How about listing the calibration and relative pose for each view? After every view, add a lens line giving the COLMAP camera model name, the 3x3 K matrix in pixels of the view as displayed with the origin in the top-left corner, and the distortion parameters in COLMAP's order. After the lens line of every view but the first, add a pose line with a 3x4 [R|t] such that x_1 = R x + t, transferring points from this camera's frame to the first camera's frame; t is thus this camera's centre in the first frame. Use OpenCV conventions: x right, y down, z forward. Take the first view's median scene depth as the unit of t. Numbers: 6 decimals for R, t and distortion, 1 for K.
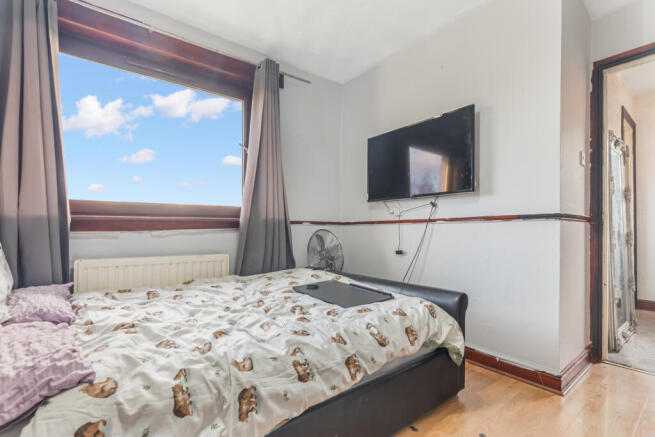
lens RADIAL K [[316.0, 0, 328.5], [0, 316.0, 232.0], [0, 0, 1]] dist [0.000855, 0.000080]
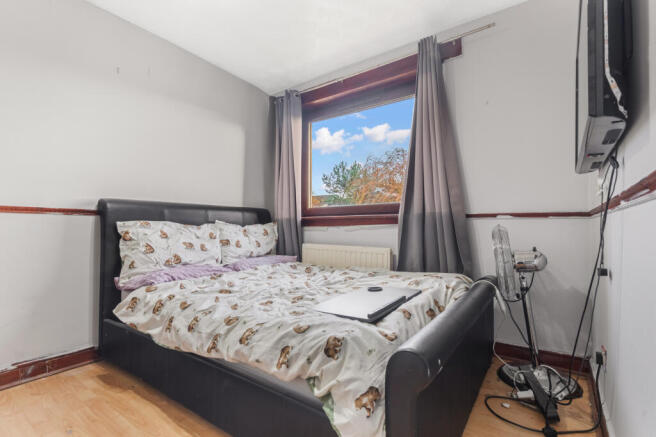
lens RADIAL K [[310.0, 0, 328.0], [0, 310.0, 218.5], [0, 0, 1]] dist [0.000691, 0.000111]
pose [[0.259165, -0.021474, -0.965594, 0.695086], [-0.004674, 0.999713, -0.023487, -0.005278], [0.965822, 0.010600, 0.258990, 0.585765]]
